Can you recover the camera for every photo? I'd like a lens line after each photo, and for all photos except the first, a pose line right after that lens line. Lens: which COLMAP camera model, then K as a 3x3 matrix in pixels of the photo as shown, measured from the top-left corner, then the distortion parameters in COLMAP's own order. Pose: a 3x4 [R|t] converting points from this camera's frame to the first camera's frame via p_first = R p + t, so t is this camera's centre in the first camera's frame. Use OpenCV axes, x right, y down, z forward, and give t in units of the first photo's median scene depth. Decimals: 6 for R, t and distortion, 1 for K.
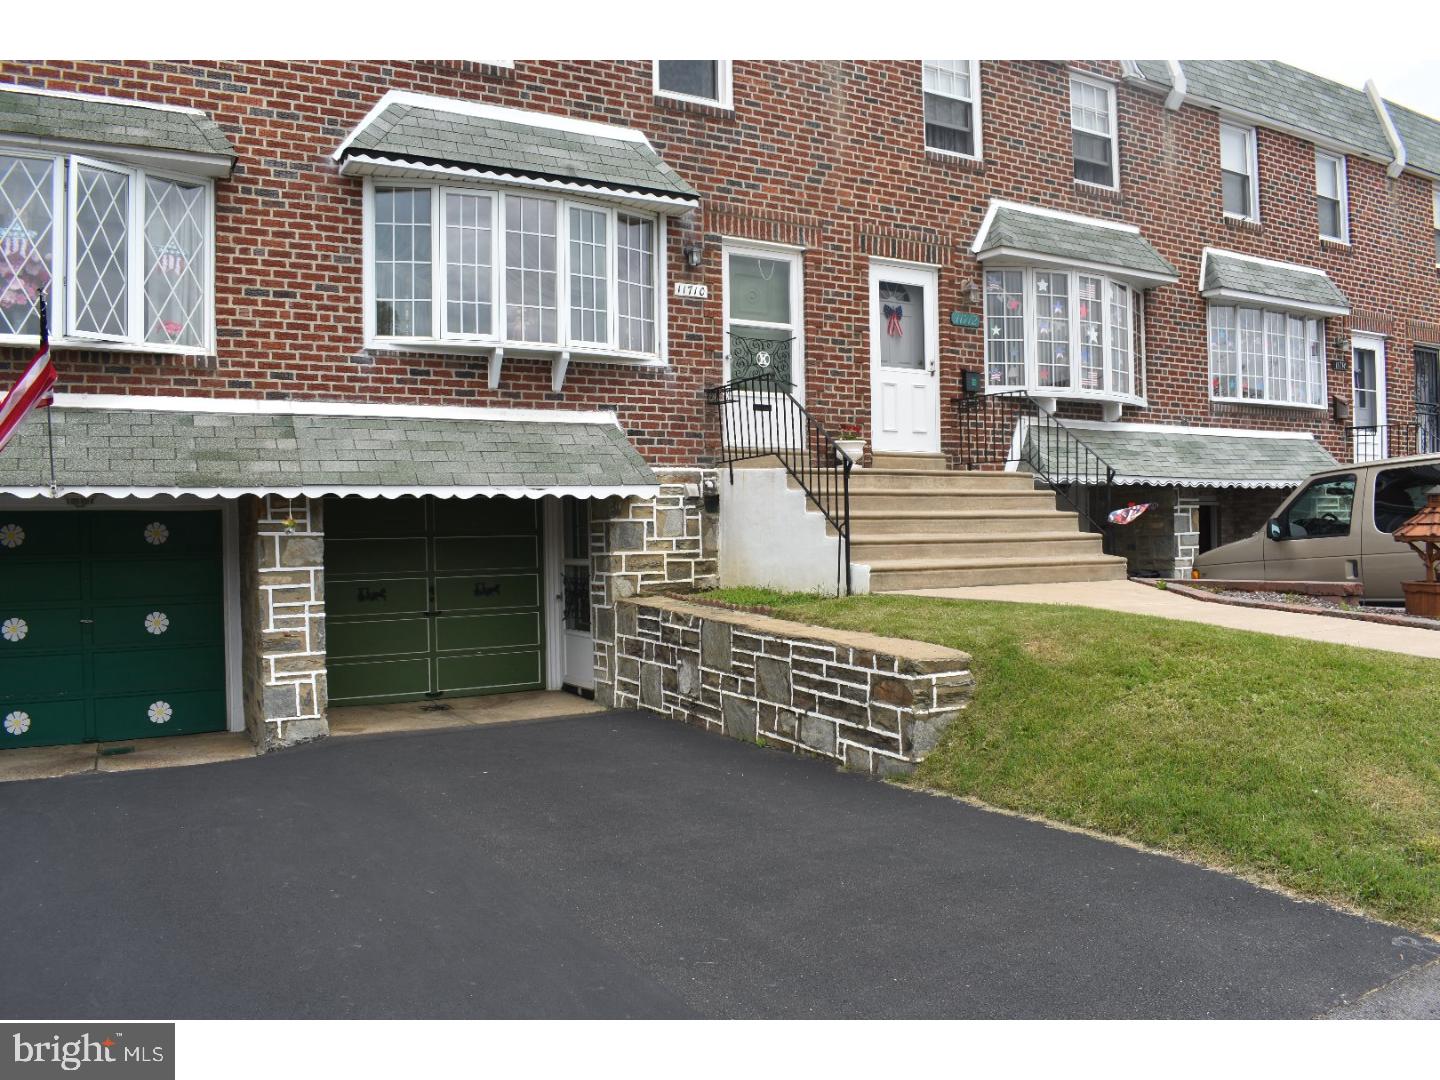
lens RADIAL K [[1121.9, 0, 720.0], [0, 1121.9, 540.0], [0, 0, 1]] dist [-0.099684, 0.019089]
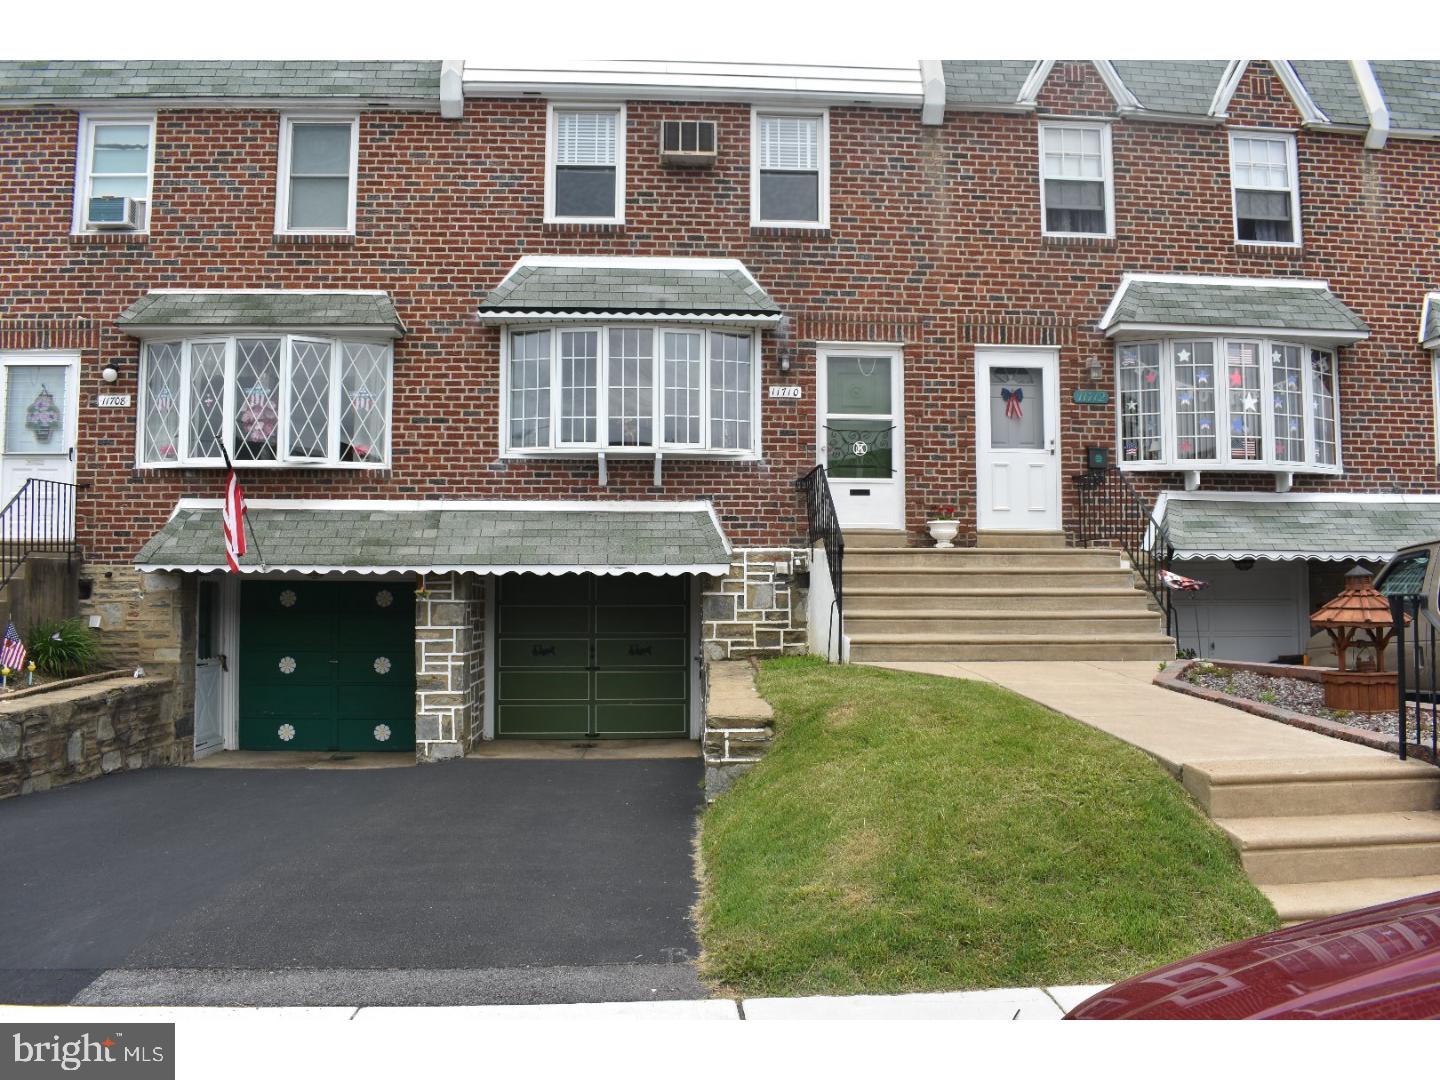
lens RADIAL K [[1121.9, 0, 720.0], [0, 1121.9, 540.0], [0, 0, 1]] dist [-0.099684, 0.019089]
pose [[0.897901, -0.008667, -0.440113, 0.418027], [-0.018283, 0.998209, -0.056958, -0.007022], [0.439818, 0.059189, 0.896134, -0.042566]]
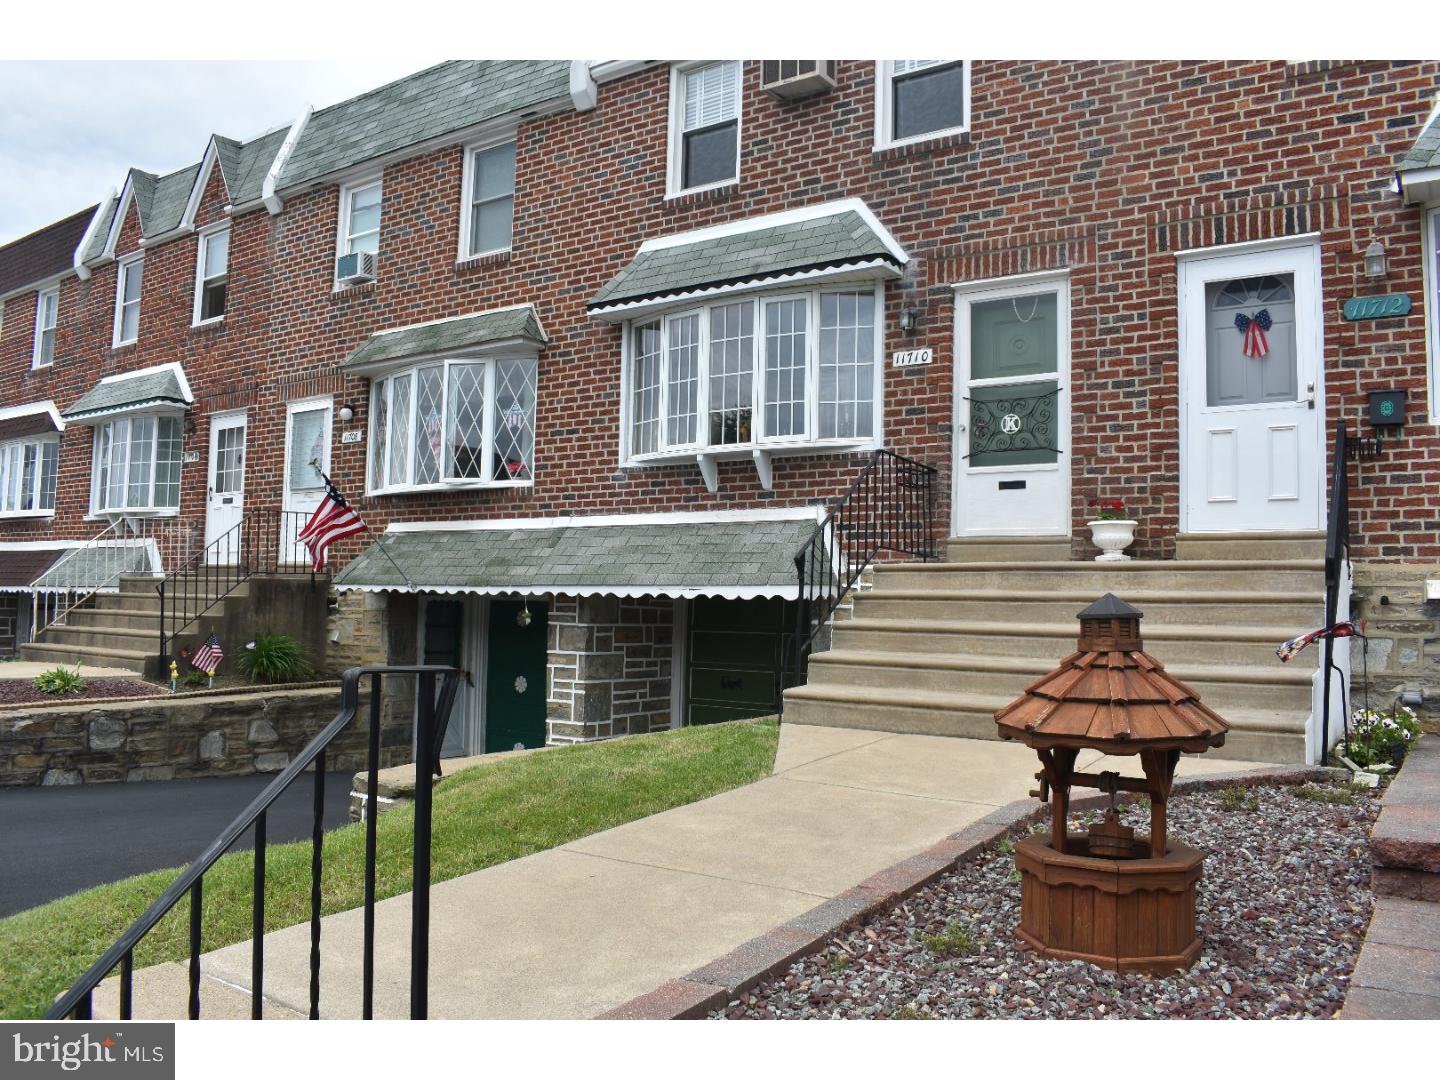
lens RADIAL K [[1121.9, 0, 720.0], [0, 1121.9, 540.0], [0, 0, 1]] dist [-0.099684, 0.019089]
pose [[0.441517, -0.032738, -0.896656, 0.680290], [-0.037339, 0.997798, -0.054817, -0.030921], [0.896476, 0.057683, 0.439322, 0.500746]]
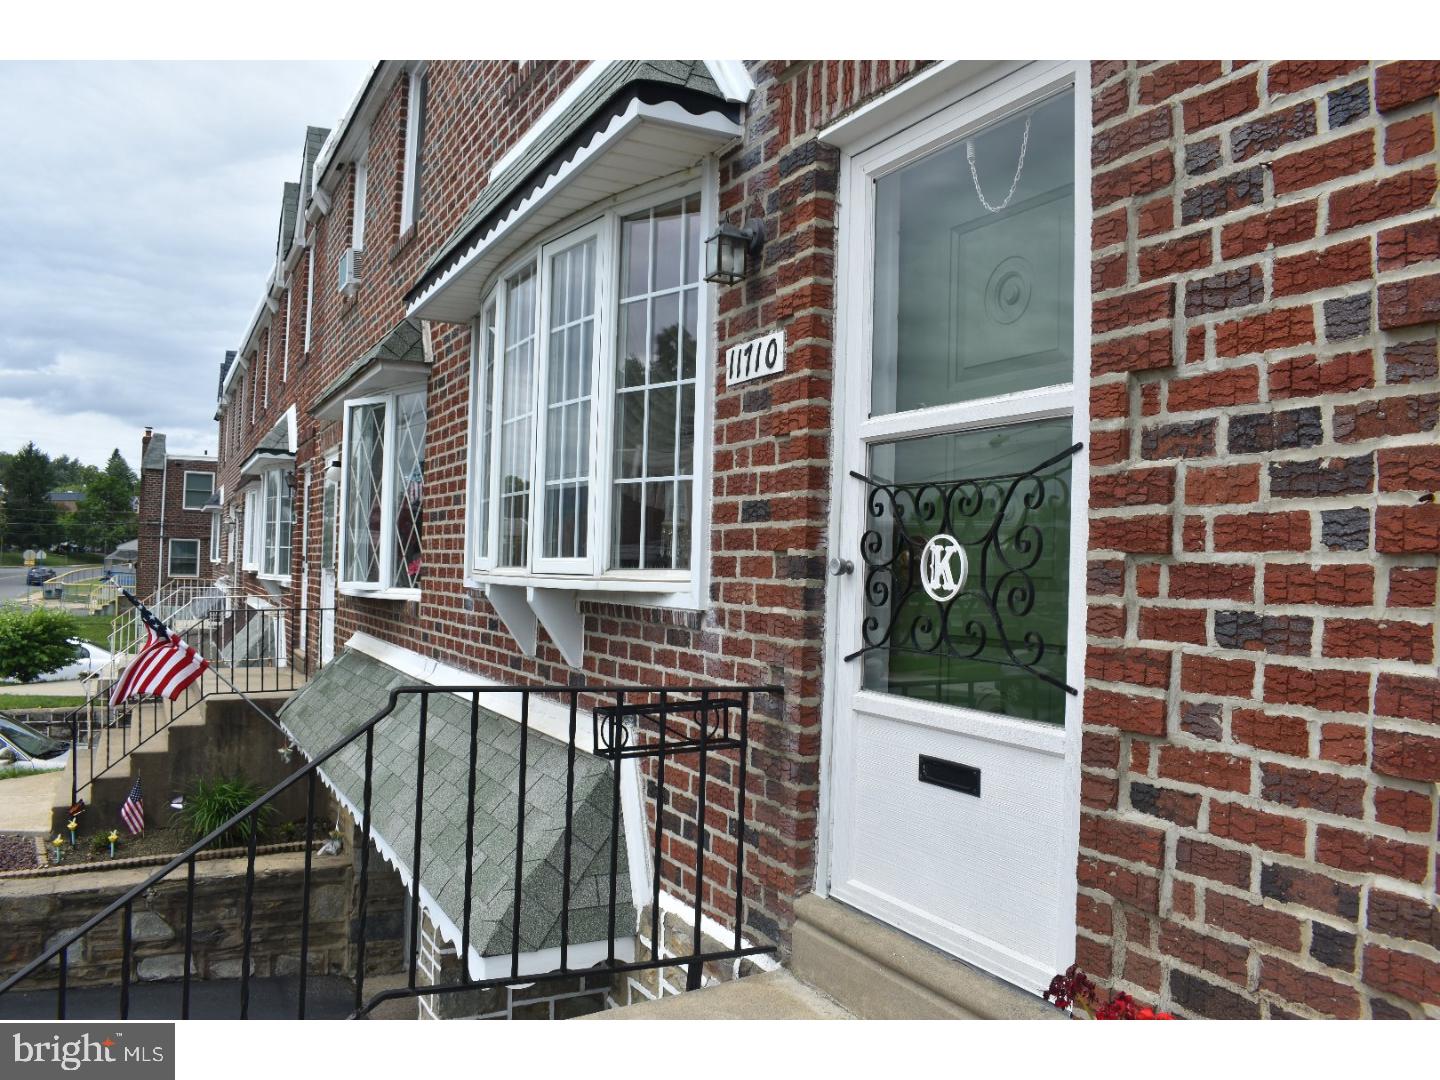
lens RADIAL K [[1121.9, 0, 720.0], [0, 1121.9, 540.0], [0, 0, 1]] dist [-0.099684, 0.019089]
pose [[-0.028010, -0.012351, -0.999531, 0.284237], [-0.034644, 0.999335, -0.011378, -0.171160], [0.999007, 0.034309, -0.028420, 1.008055]]
